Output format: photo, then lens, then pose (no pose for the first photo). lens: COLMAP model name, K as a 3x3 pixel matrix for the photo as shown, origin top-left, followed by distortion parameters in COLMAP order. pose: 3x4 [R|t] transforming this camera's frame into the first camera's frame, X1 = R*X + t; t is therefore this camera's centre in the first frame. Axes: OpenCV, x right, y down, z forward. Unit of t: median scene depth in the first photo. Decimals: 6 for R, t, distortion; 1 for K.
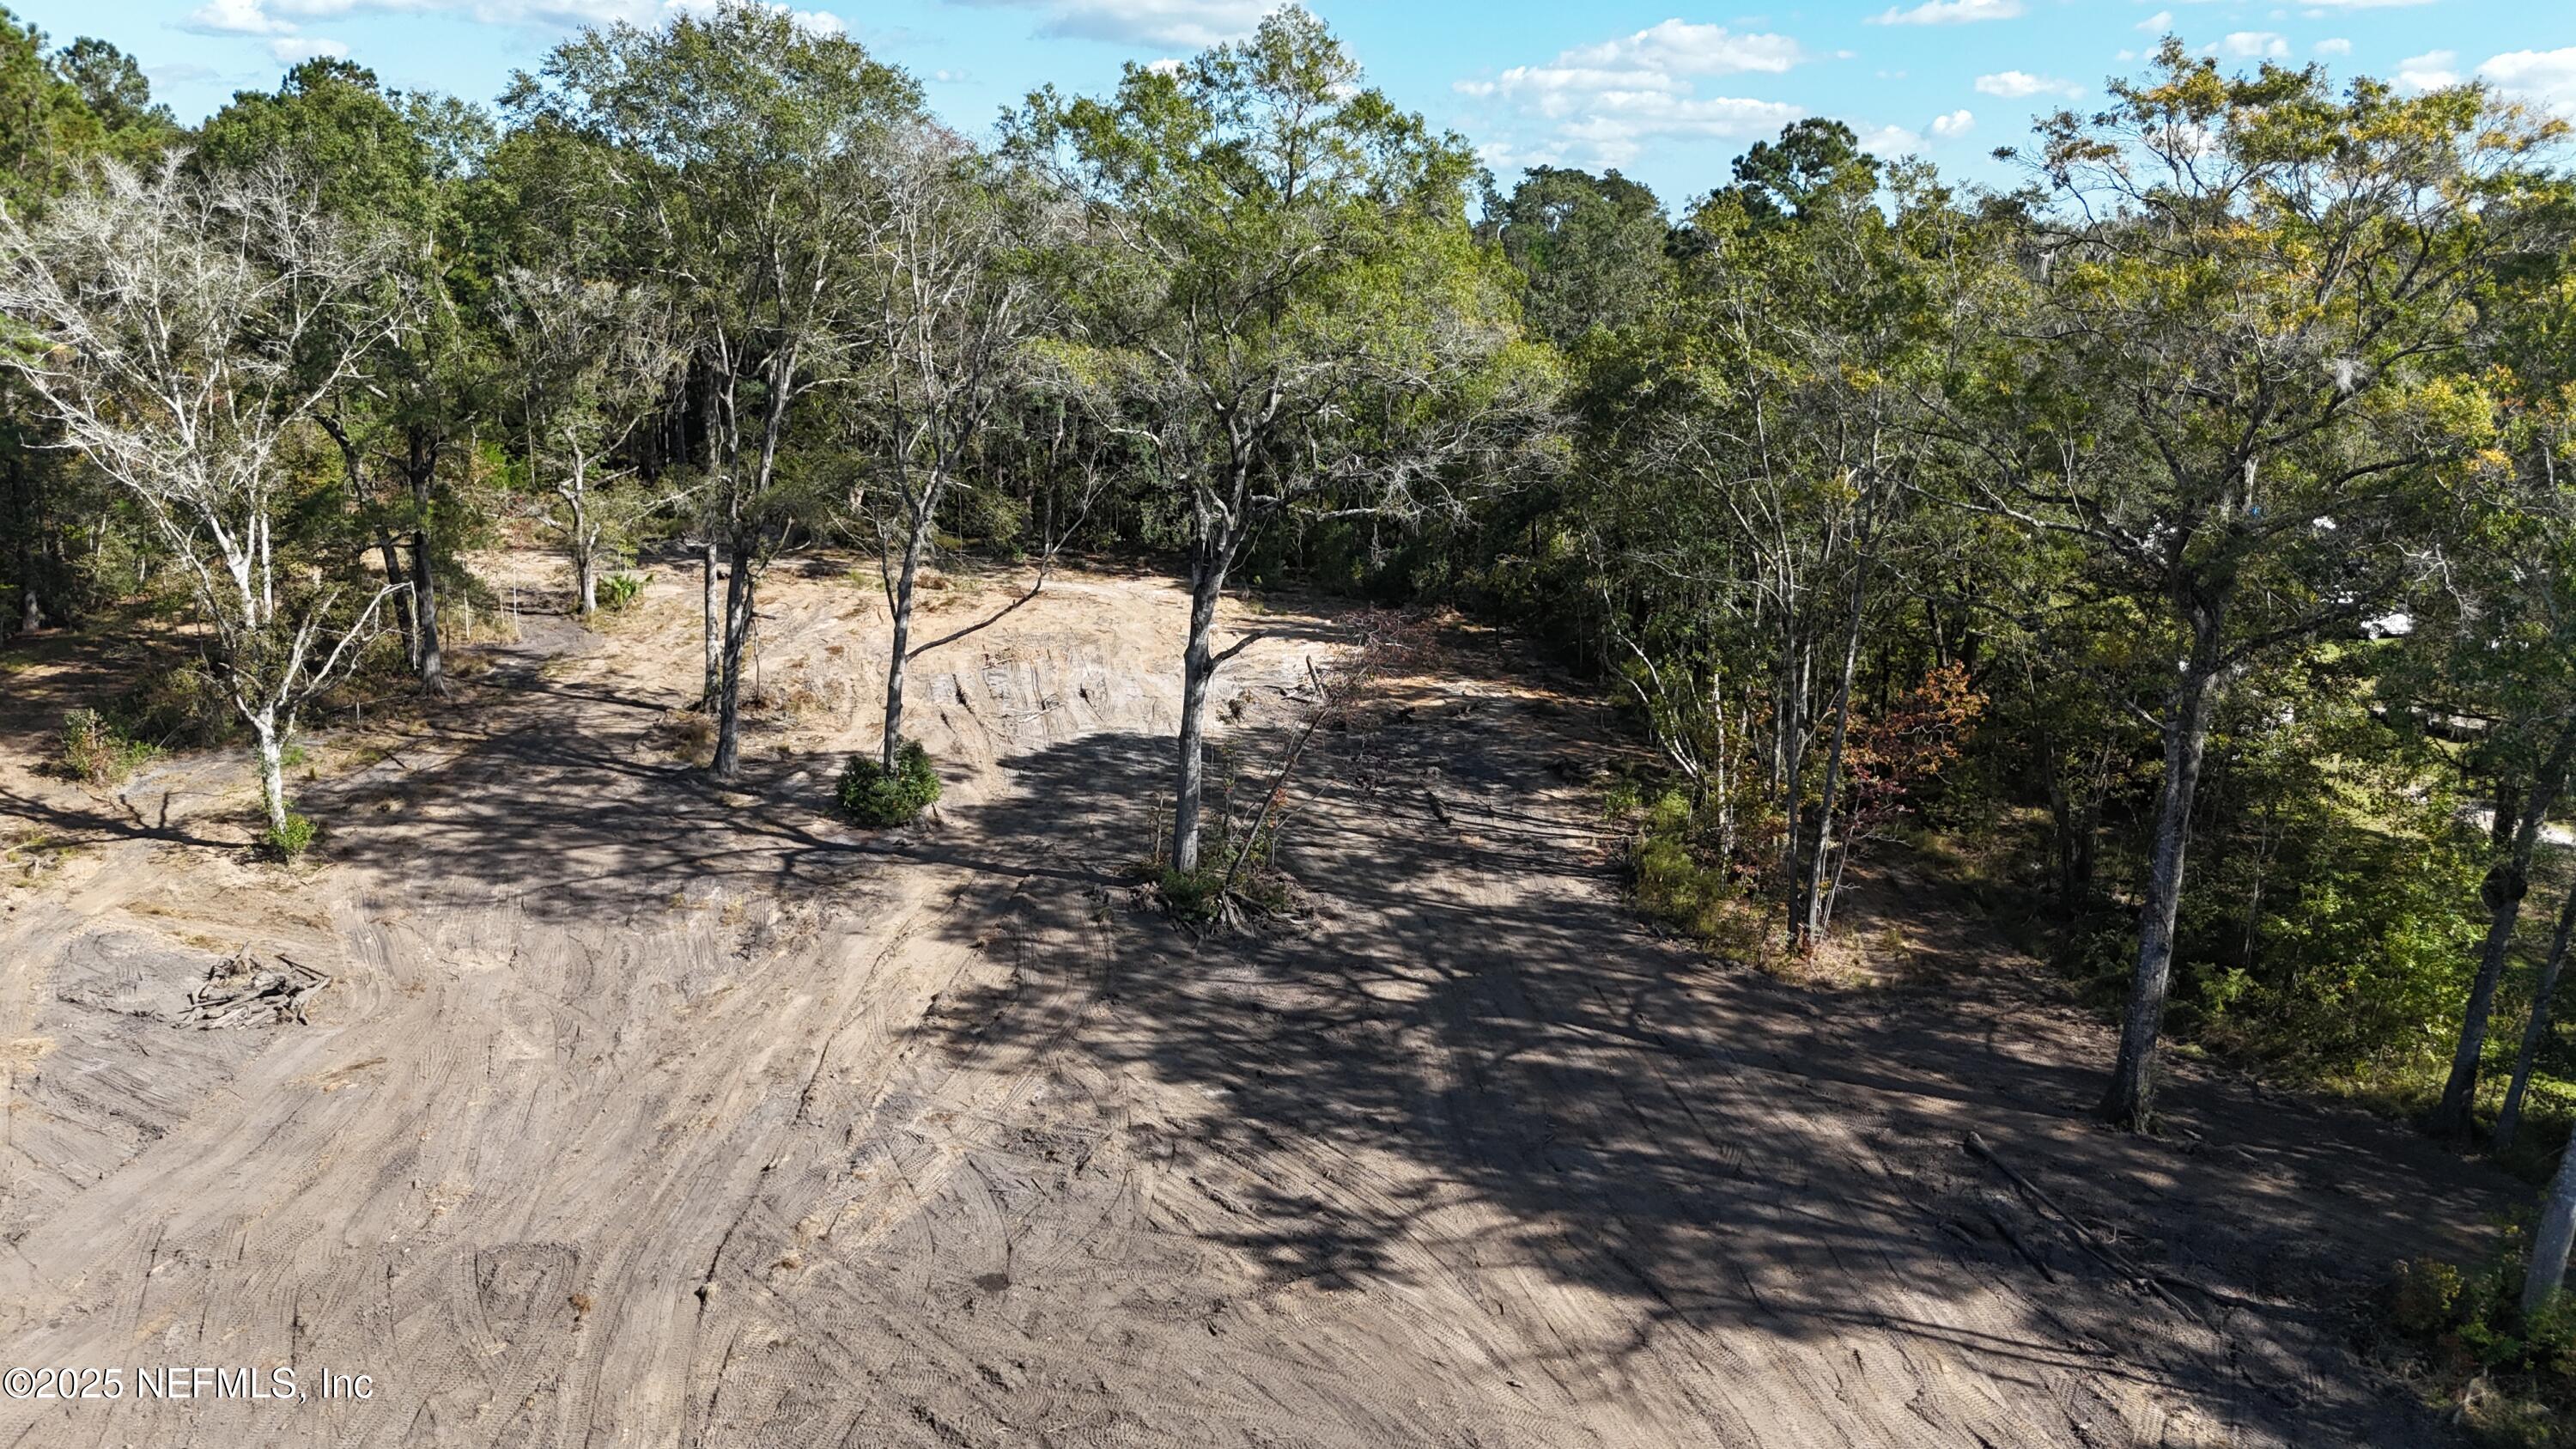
lens RADIAL K [[1958.2, 0, 1288.0], [0, 1958.2, 724.5], [0, 0, 1]] dist [0.029309, -0.003002]
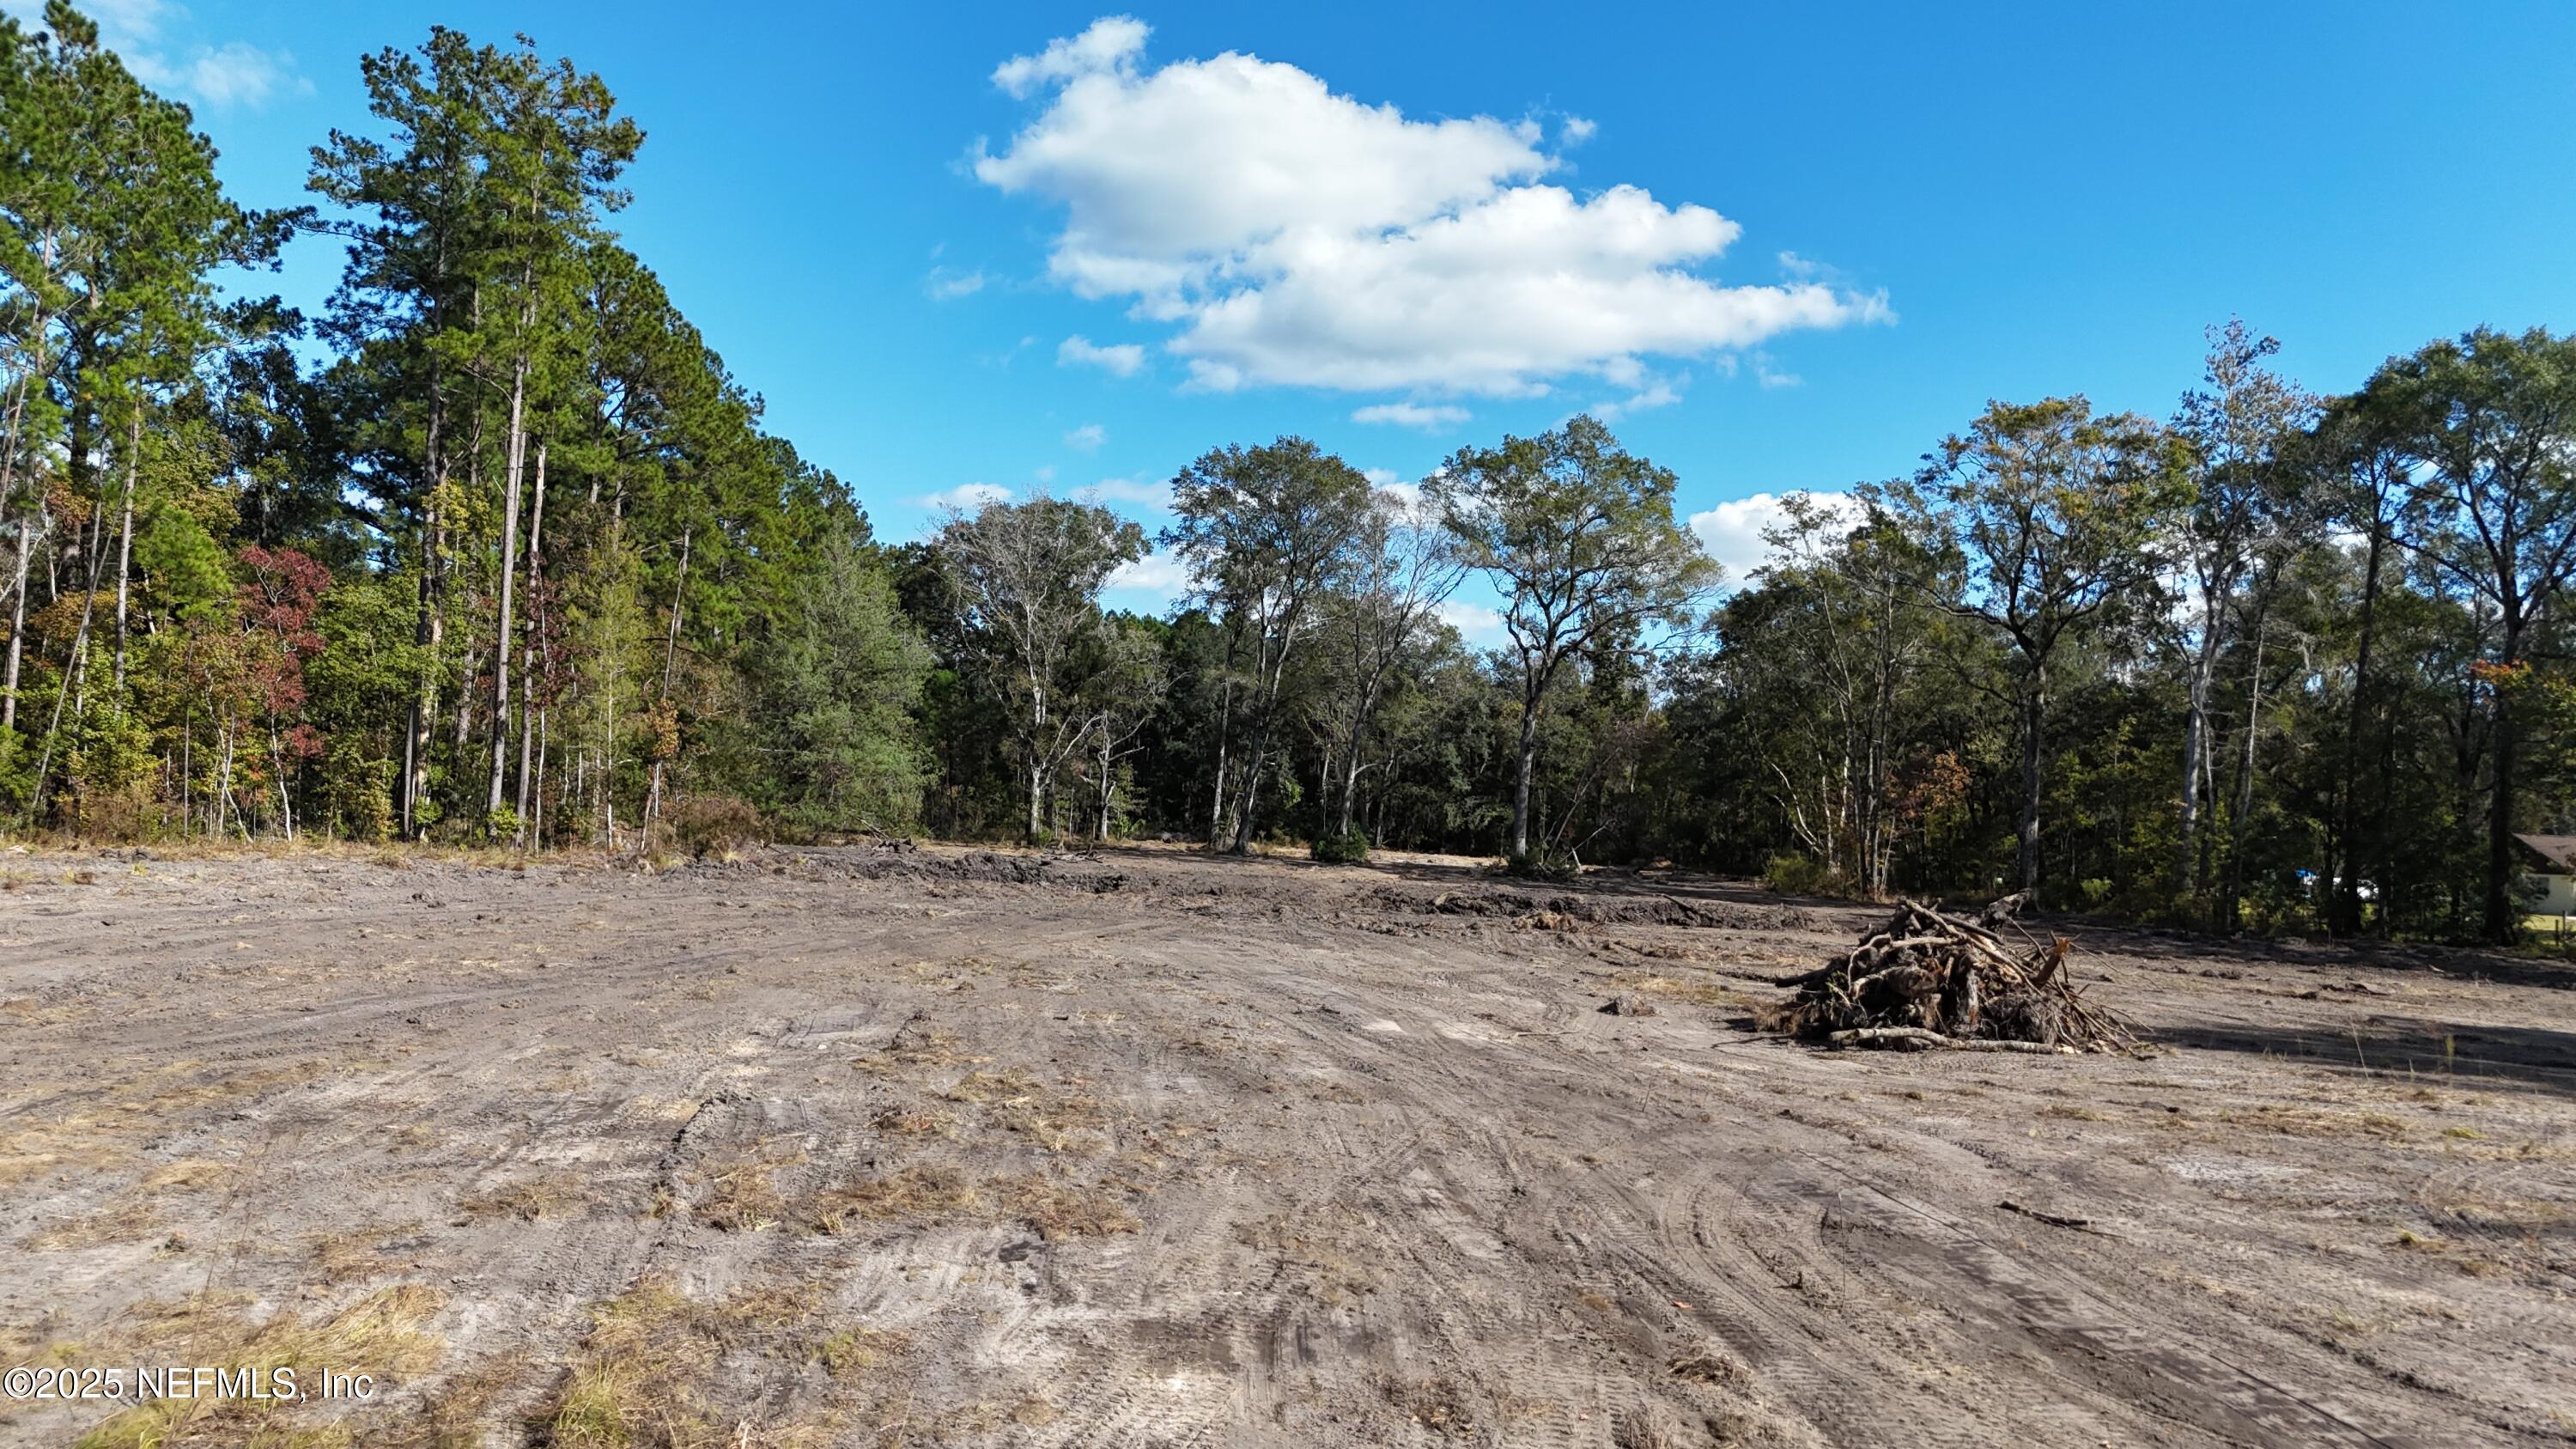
lens RADIAL K [[1903.7, 0, 1287.7], [0, 1903.7, 722.8], [0, 0, 1]] dist [0.077827, -0.075328]
pose [[0.993267, -0.000295, -0.115845, -0.058053], [-0.034933, 0.952685, -0.301945, 0.447997], [0.110453, 0.303958, 0.946261, -0.672753]]
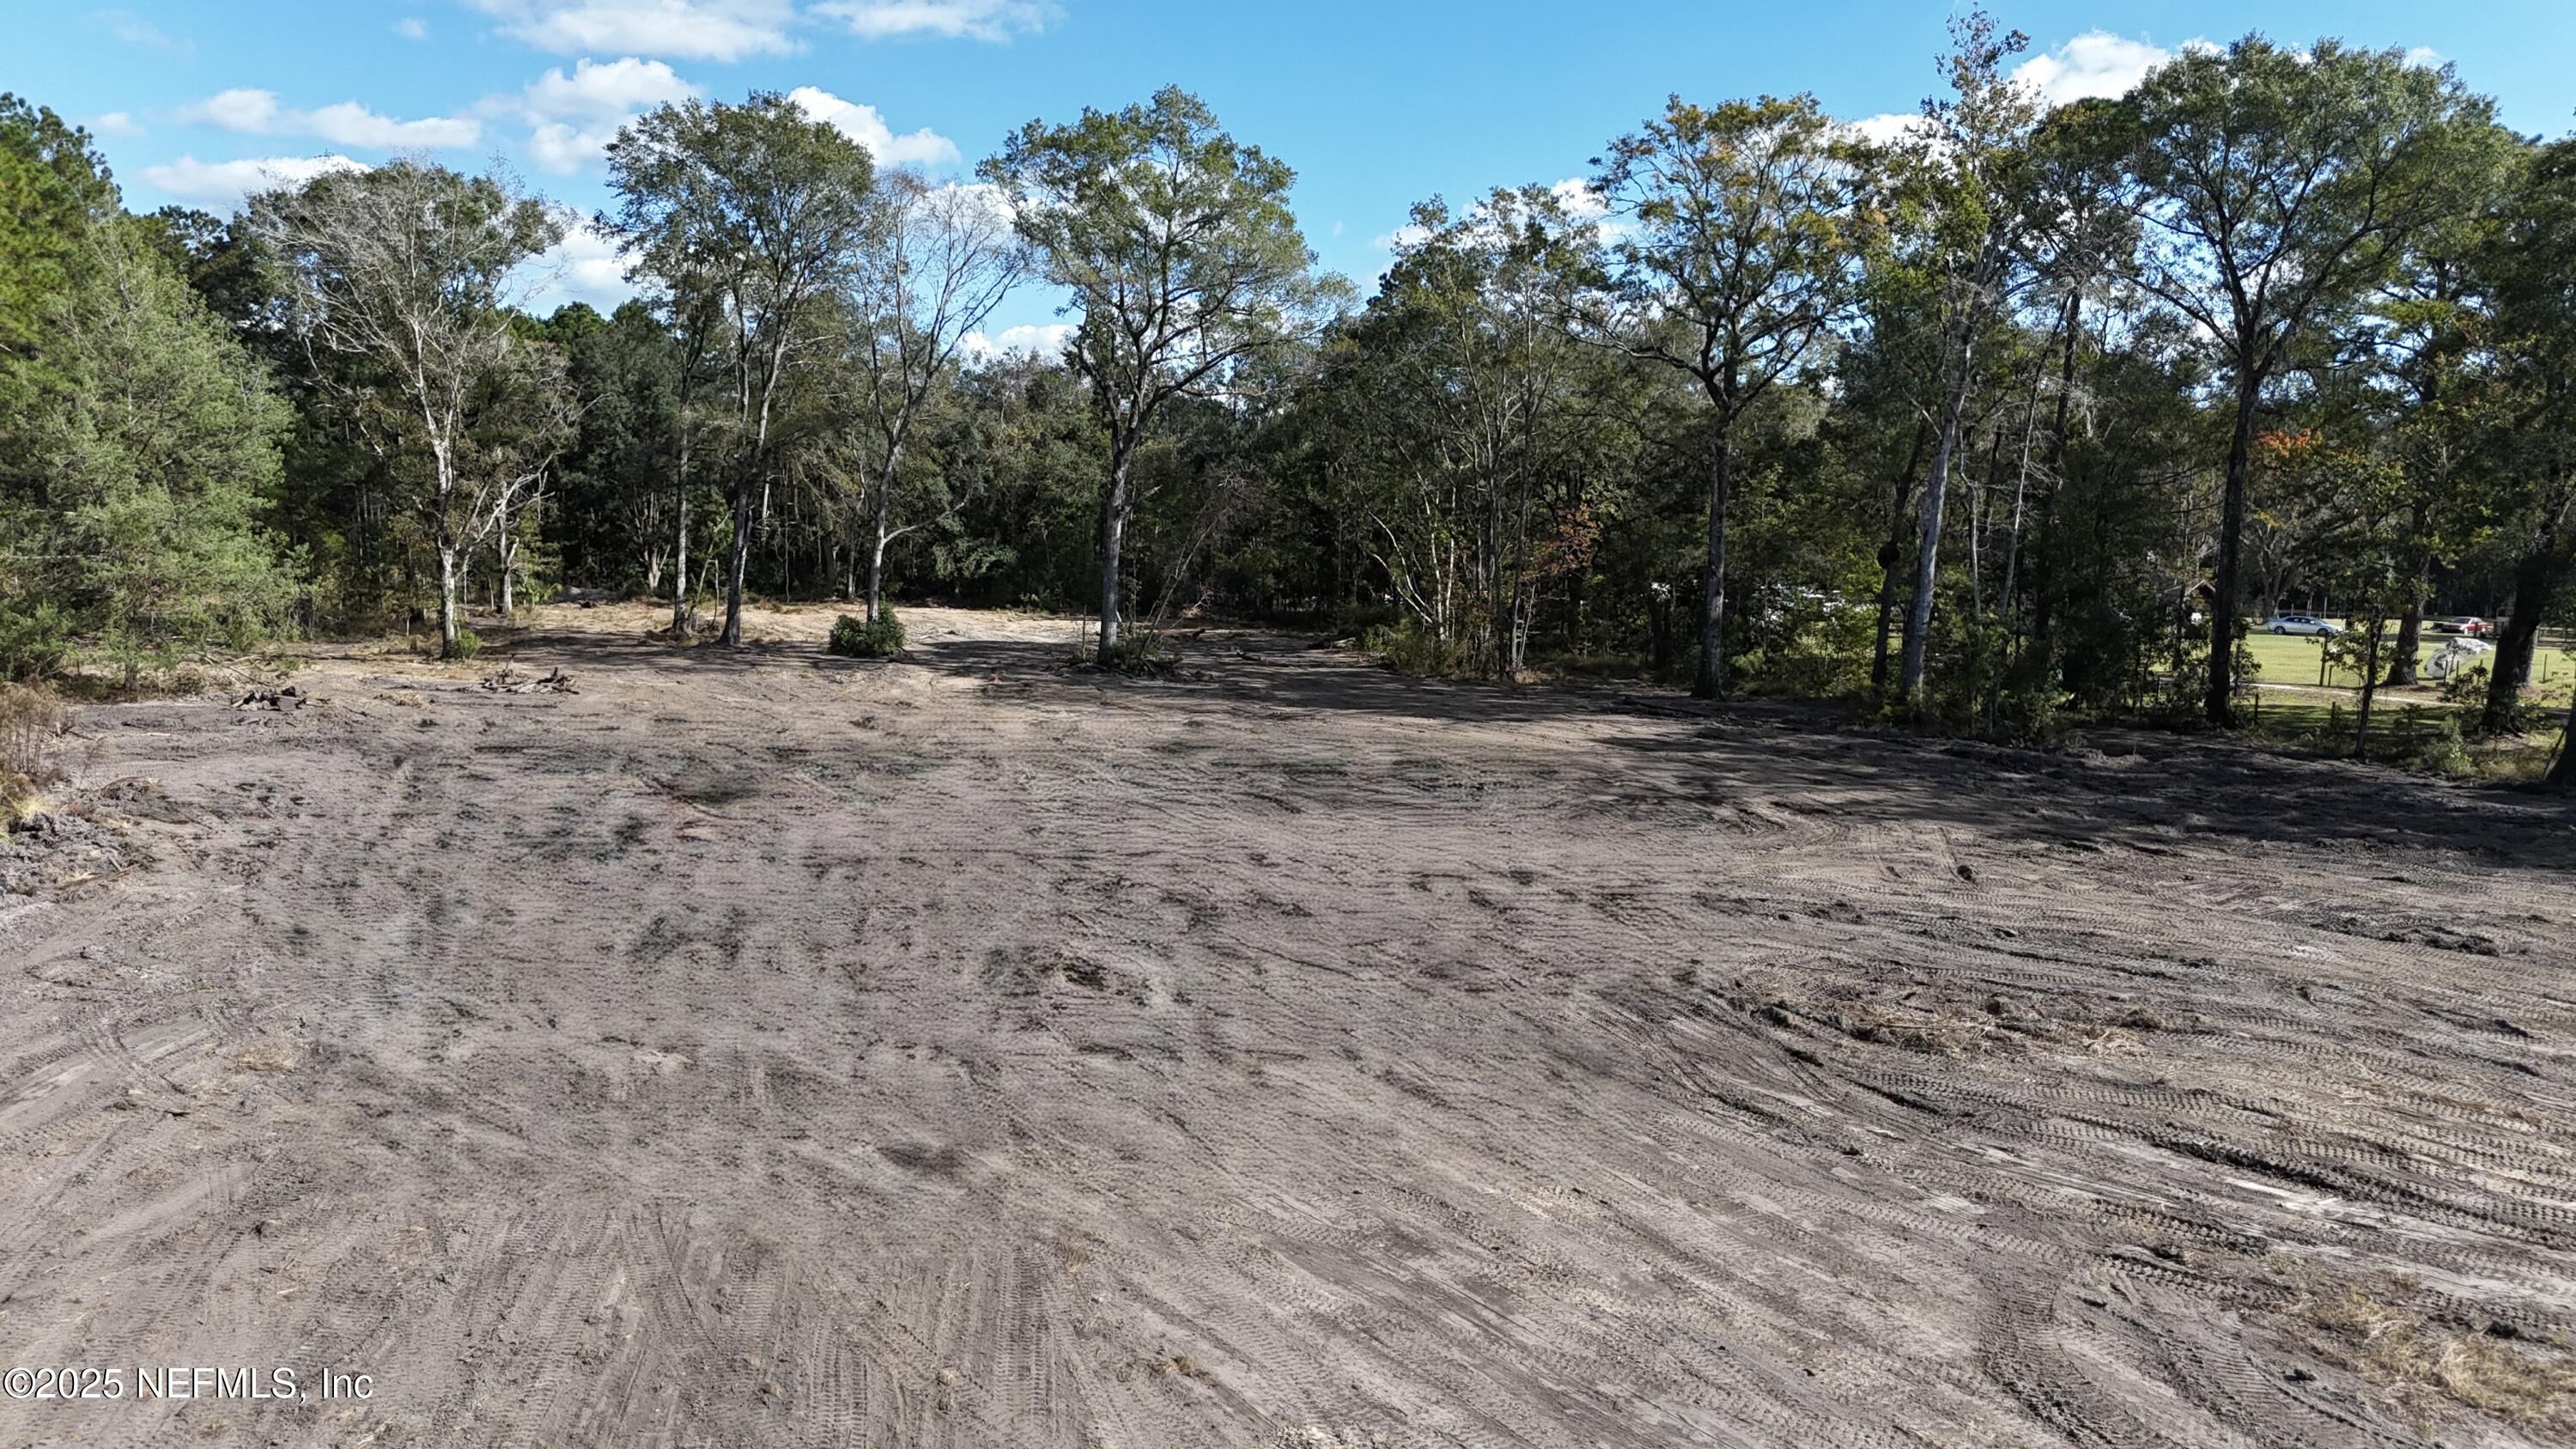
lens RADIAL K [[1900.2, 0, 1295.3], [0, 1900.2, 730.3], [0, 0, 1]] dist [0.065869, -0.058475]
pose [[0.974609, -0.046607, 0.219008, -0.216627], [0.075836, 0.988998, -0.127008, 0.299772], [-0.210679, 0.140392, 0.967422, -0.391918]]
